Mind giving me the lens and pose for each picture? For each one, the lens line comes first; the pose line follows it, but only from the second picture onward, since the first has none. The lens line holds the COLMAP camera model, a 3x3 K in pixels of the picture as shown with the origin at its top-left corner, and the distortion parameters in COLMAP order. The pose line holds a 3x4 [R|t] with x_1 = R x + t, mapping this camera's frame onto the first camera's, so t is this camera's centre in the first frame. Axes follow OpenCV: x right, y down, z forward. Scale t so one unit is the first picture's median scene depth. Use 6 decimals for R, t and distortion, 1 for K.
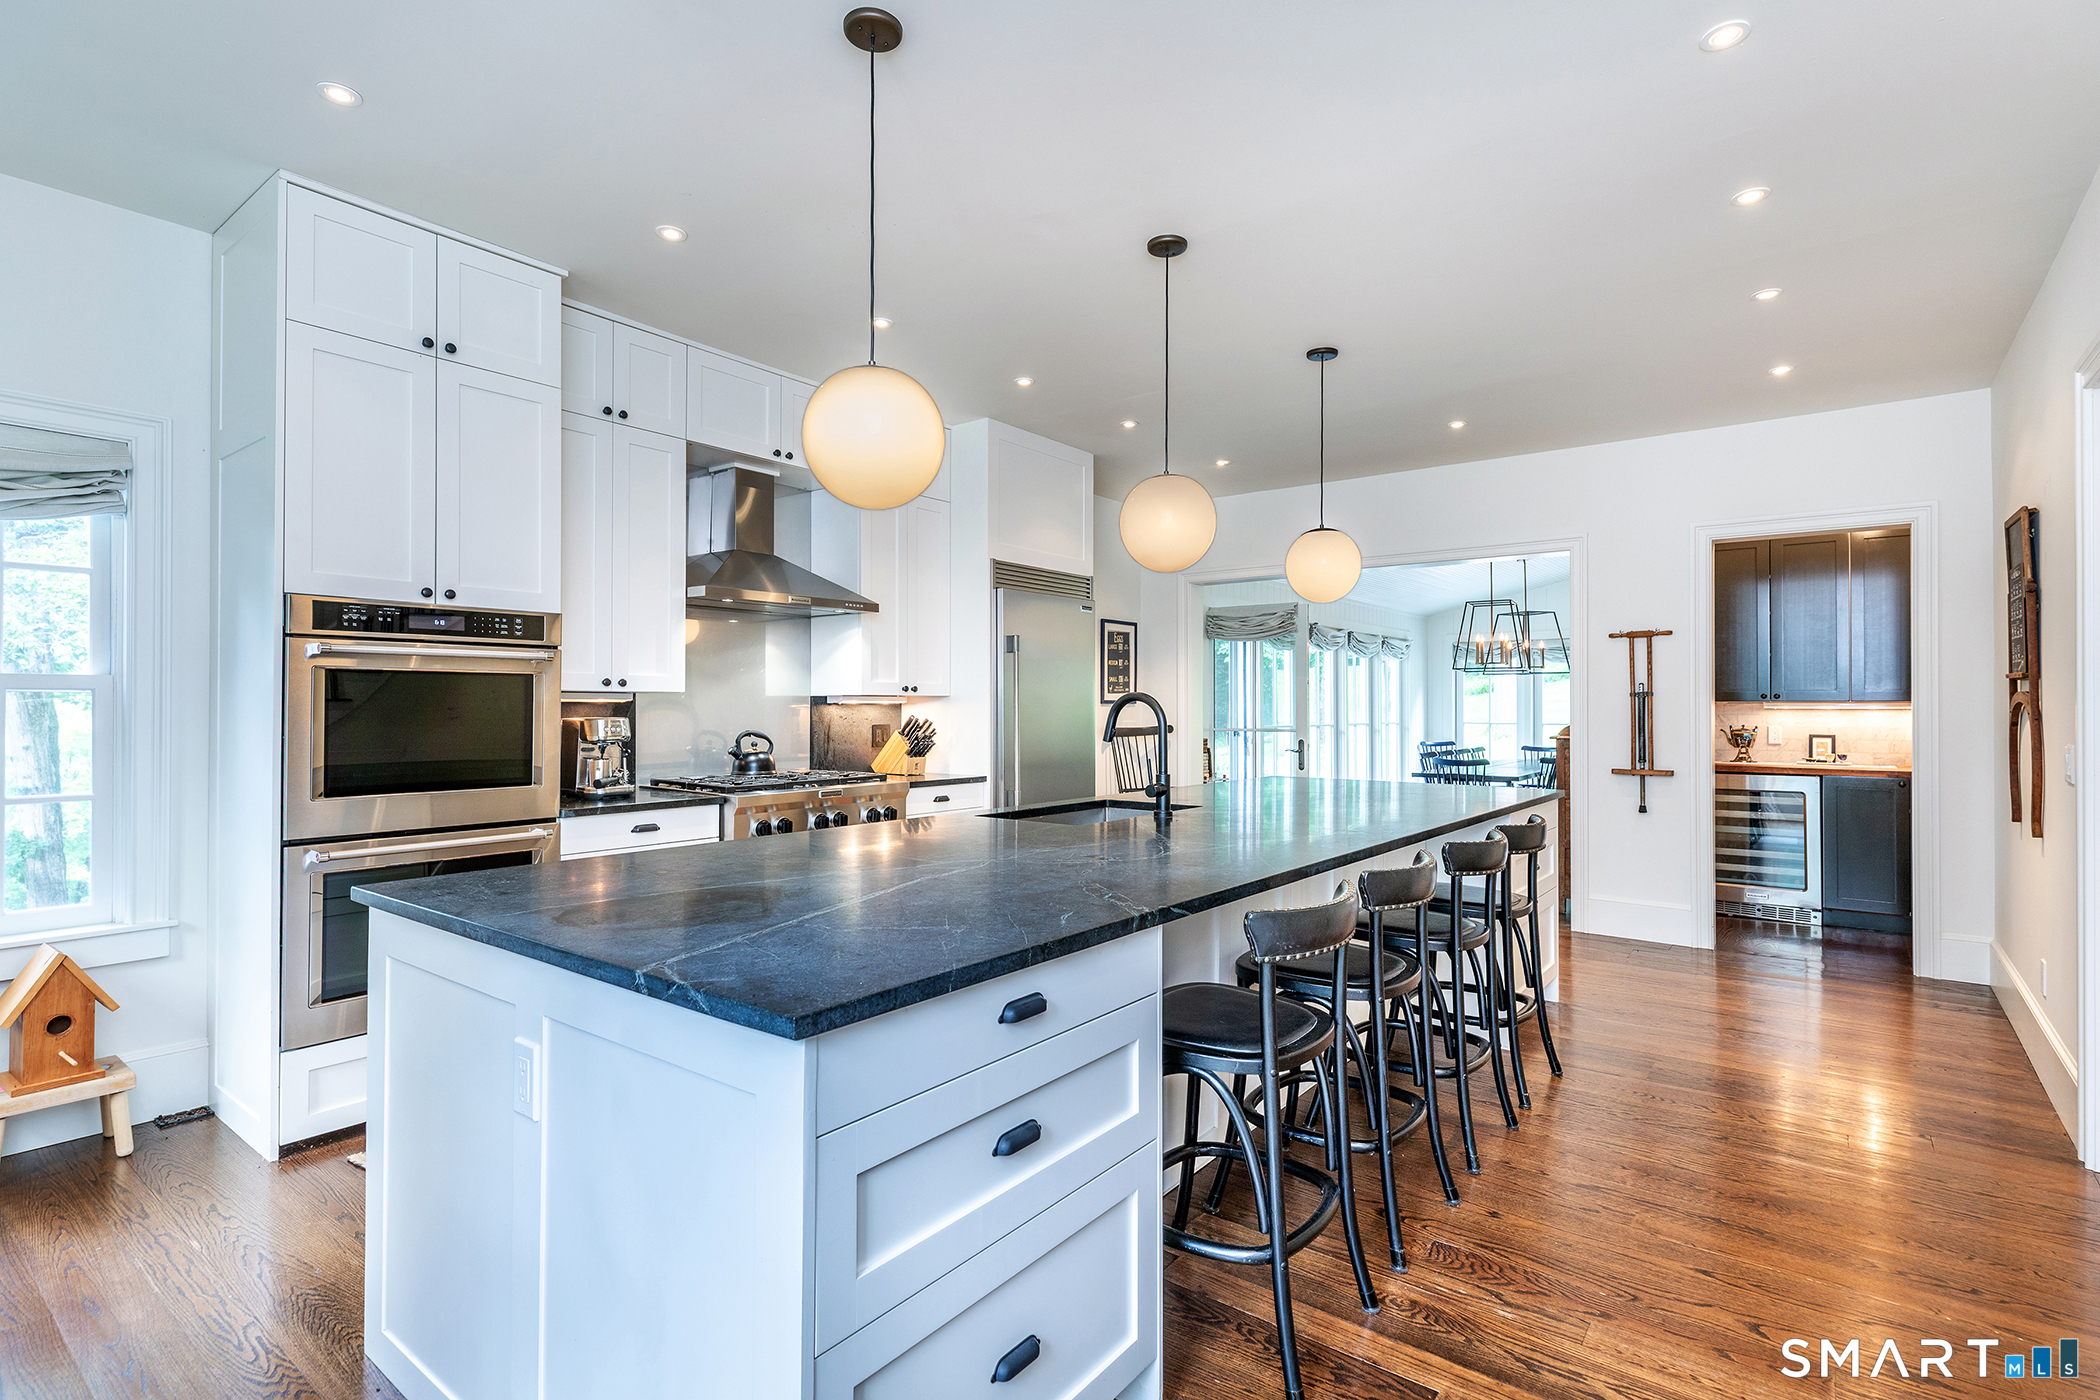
lens RADIAL K [[1000.4, 0, 1040.4], [0, 1000.4, 701.0], [0, 0, 1]] dist [0.001781, 0.000019]
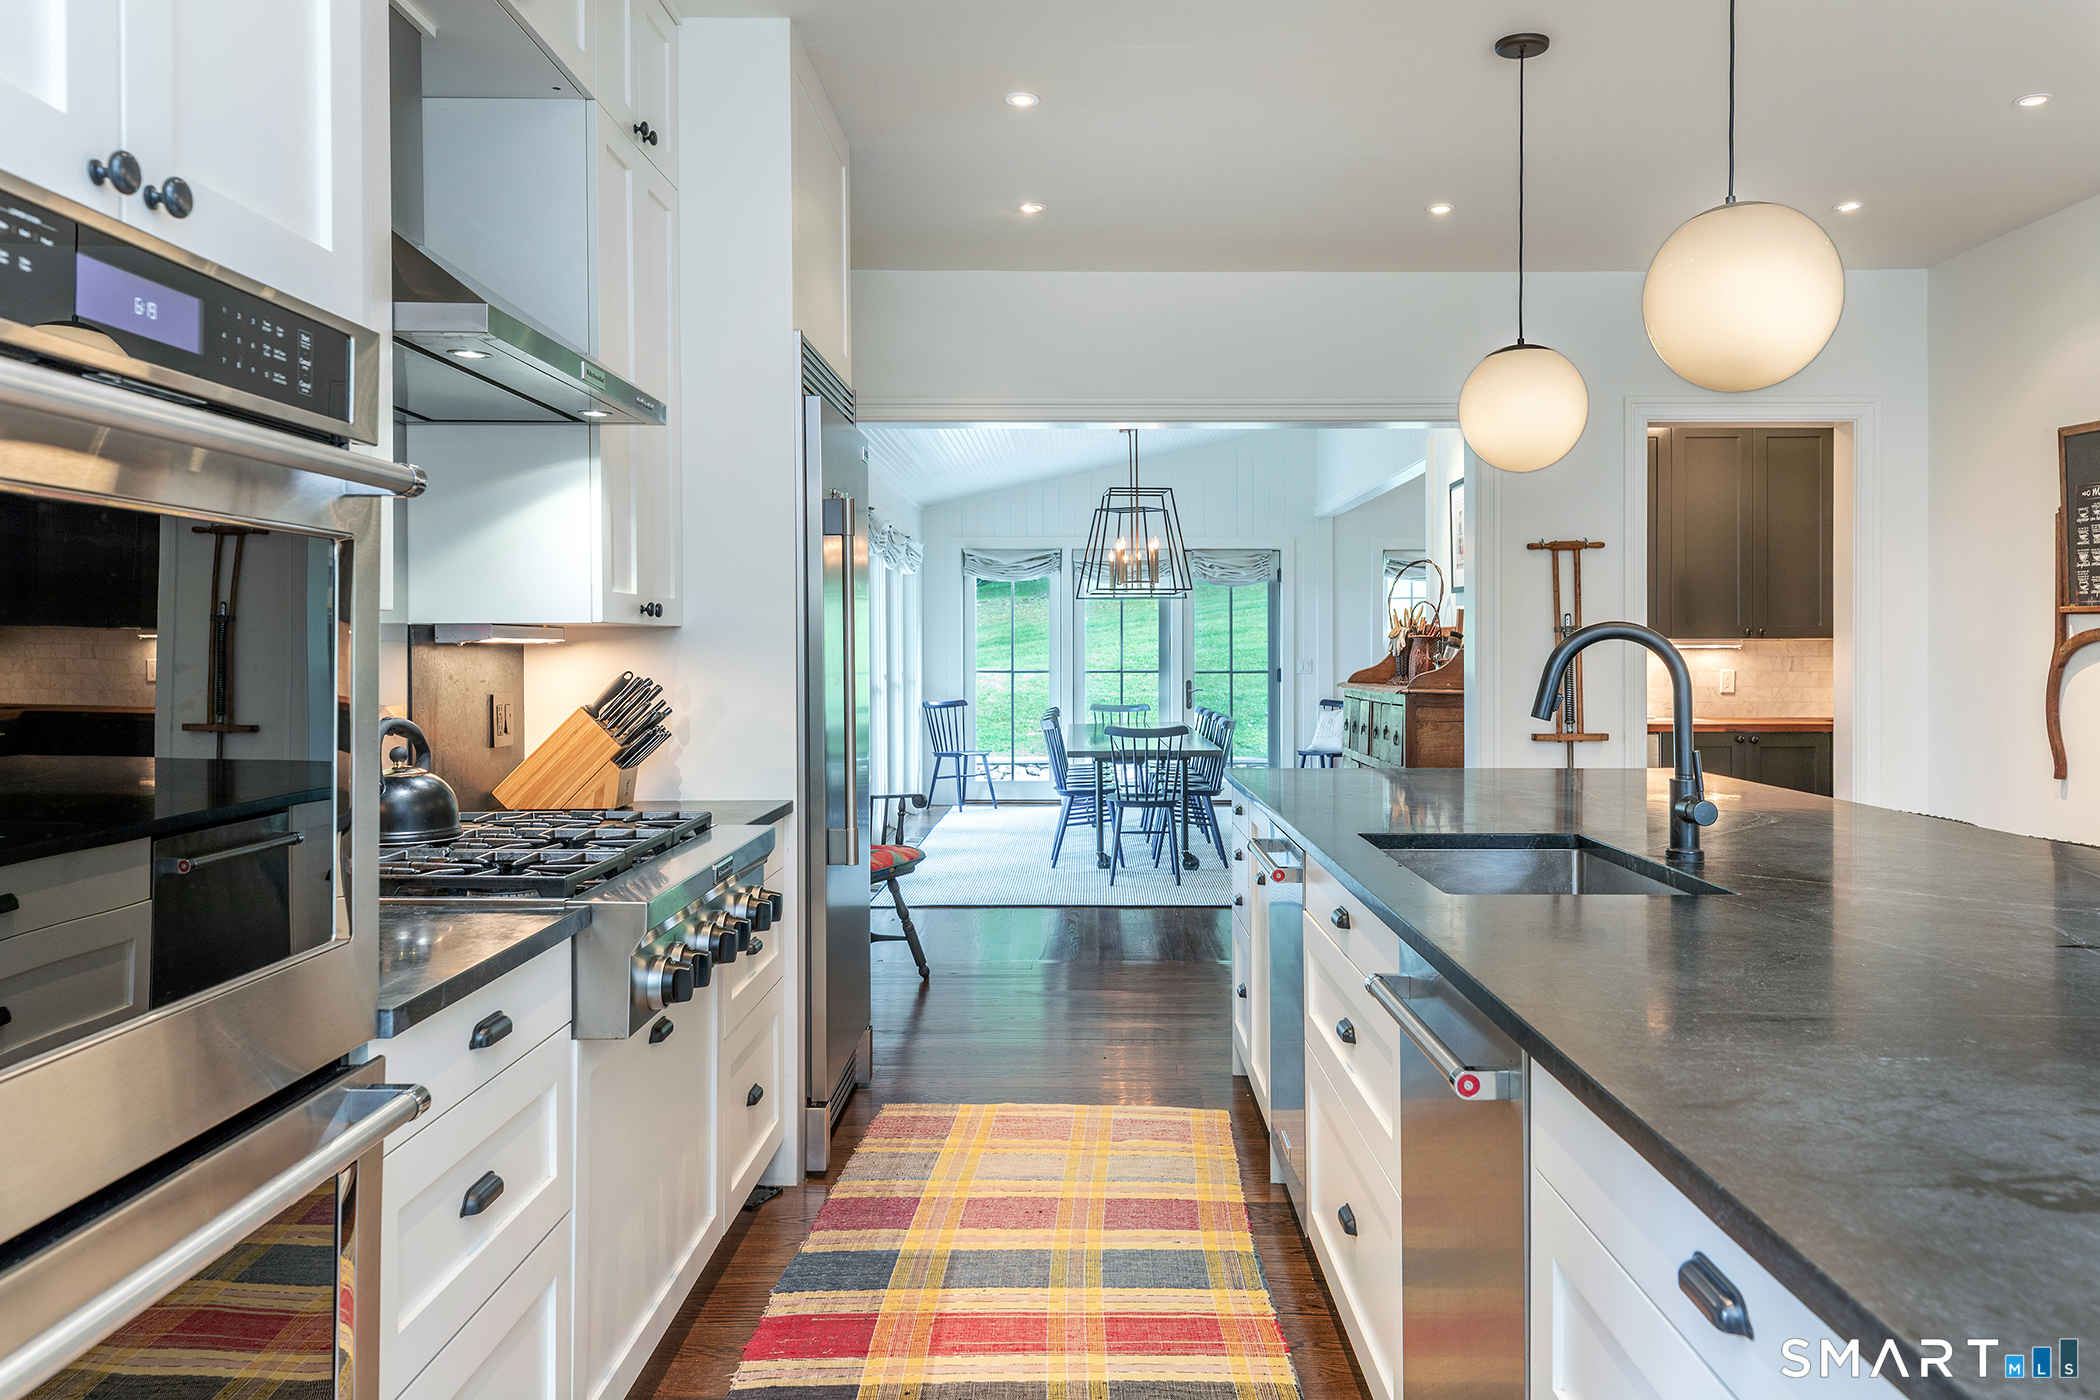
lens RADIAL K [[1567.5, 0, 1058.5], [0, 1567.5, 682.1], [0, 0, 1]] dist [-0.005917, -0.000600]
pose [[0.786095, -0.017066, 0.617871, -0.387538], [-0.000205, 0.999612, 0.027870, -0.000148], [-0.618106, -0.022035, 0.785786, 0.339205]]
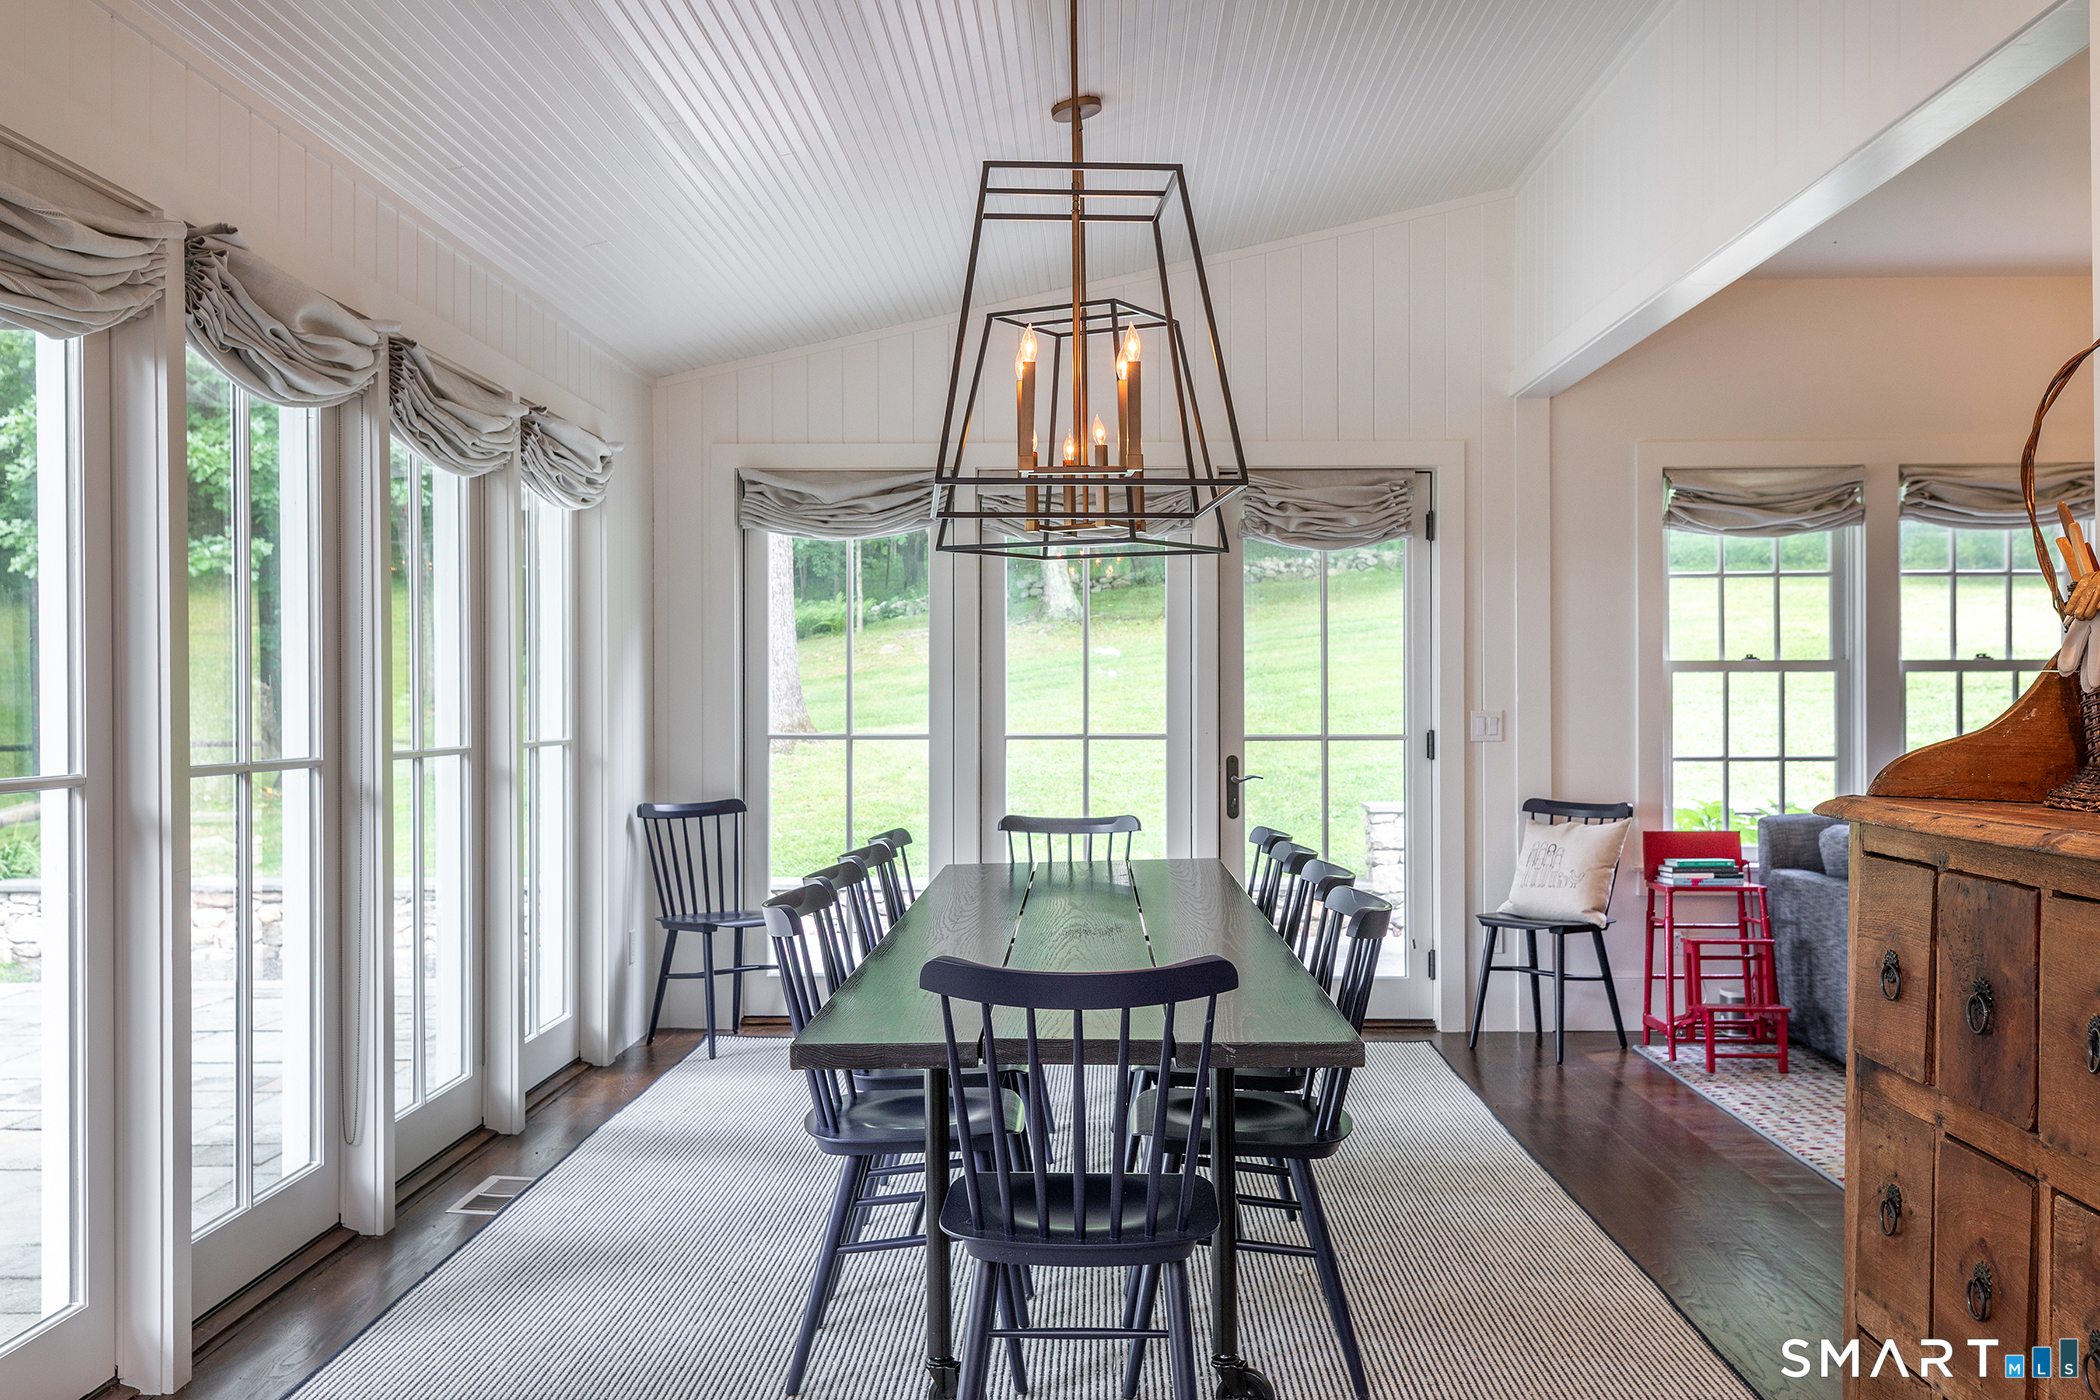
lens RADIAL K [[1887.5, 0, 1053.2], [0, 1887.5, 704.7], [0, 0, 1]] dist [-0.011887, -0.002459]
pose [[0.791929, -0.006659, 0.610577, 0.321702], [0.001196, 0.999956, 0.009354, 0.015132], [-0.610612, -0.006677, 0.791901, 1.105502]]
